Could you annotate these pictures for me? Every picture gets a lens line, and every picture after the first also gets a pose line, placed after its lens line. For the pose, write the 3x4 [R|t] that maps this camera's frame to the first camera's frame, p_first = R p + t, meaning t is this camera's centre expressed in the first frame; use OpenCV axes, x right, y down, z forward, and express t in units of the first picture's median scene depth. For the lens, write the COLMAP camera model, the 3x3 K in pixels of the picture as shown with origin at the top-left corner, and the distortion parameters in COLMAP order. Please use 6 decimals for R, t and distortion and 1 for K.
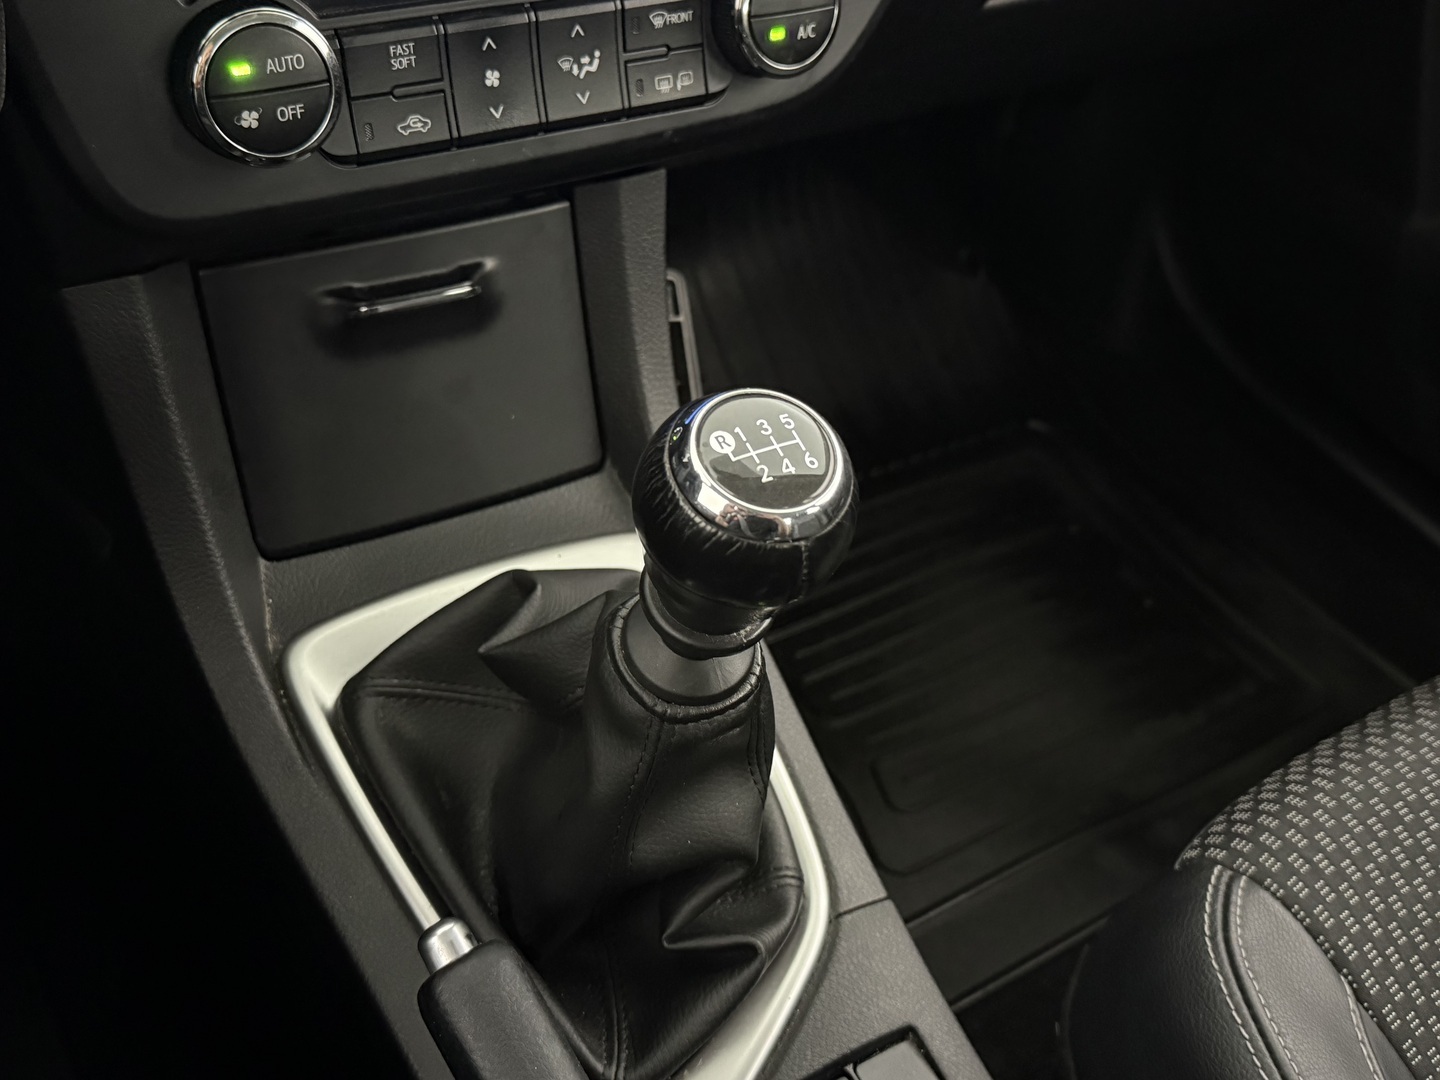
lens RADIAL K [[1482.8, 0, 720.0], [0, 1482.8, 540.0], [0, 0, 1]] dist [0.195957, -0.559434]
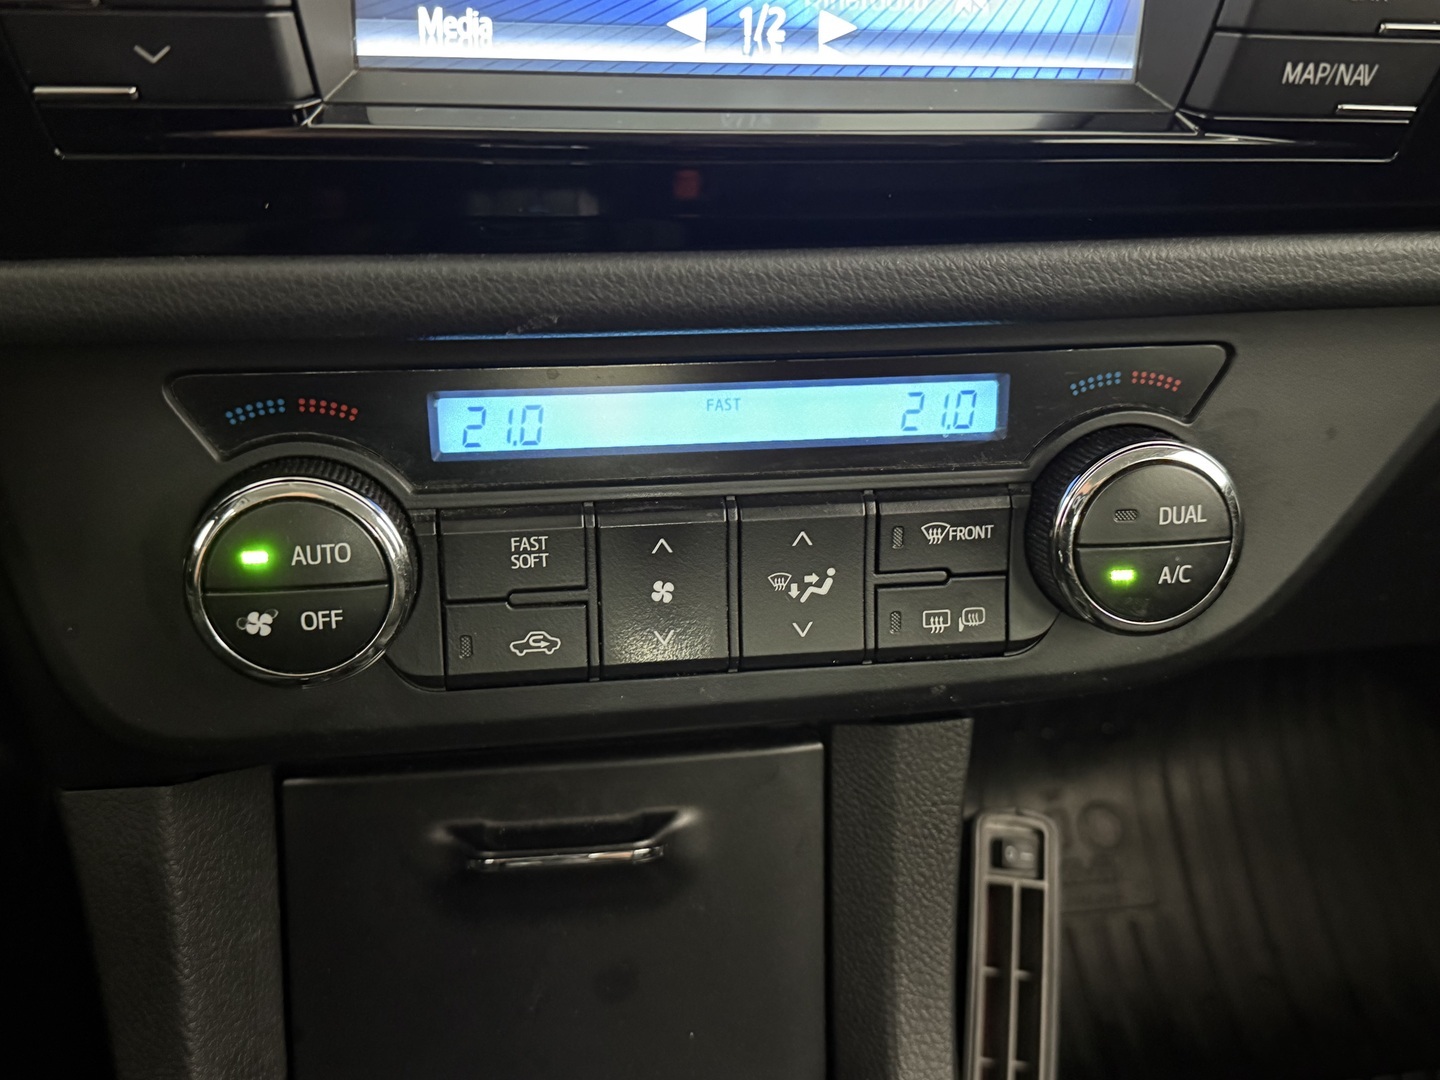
lens RADIAL K [[1482.8, 0, 720.0], [0, 1482.8, 540.0], [0, 0, 1]] dist [0.195957, -0.559434]
pose [[0.919461, 0.121068, -0.374077, 0.125139], [-0.209990, 0.955565, -0.206881, -0.191130], [0.332408, 0.268772, 0.904028, 0.378590]]
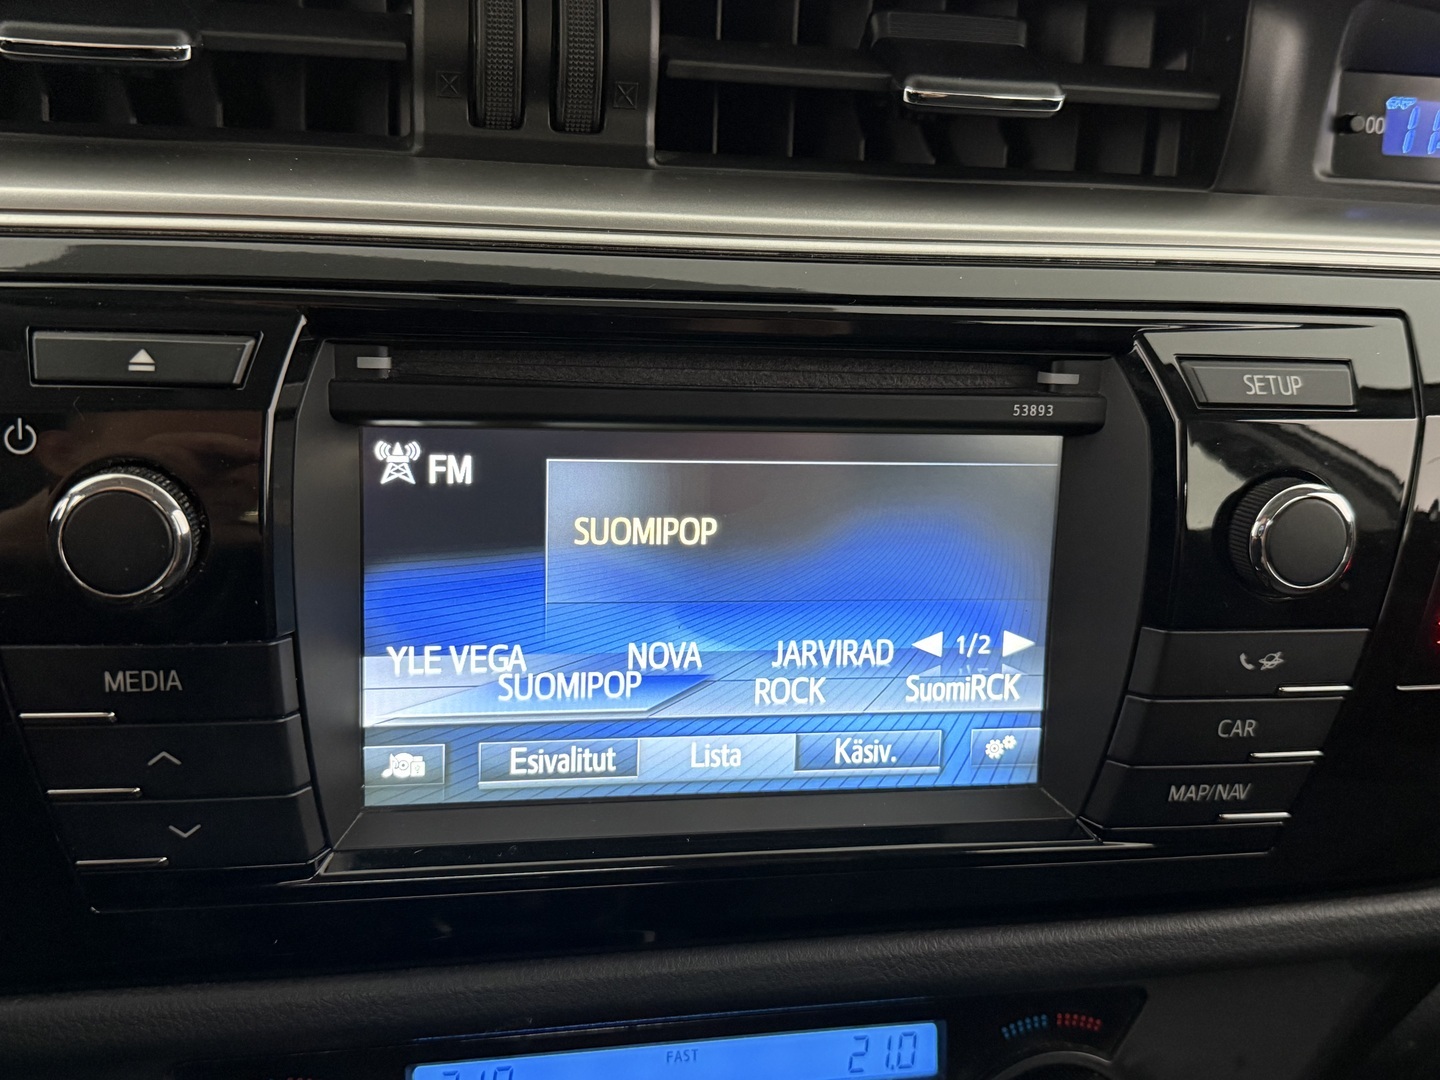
lens RADIAL K [[1482.8, 0, 720.0], [0, 1482.8, 540.0], [0, 0, 1]] dist [0.195957, -0.559434]
pose [[0.933760, 0.036508, -0.356034, 0.134398], [-0.192896, 0.889270, -0.414716, -0.314928], [0.301470, 0.455923, 0.837407, 0.251673]]
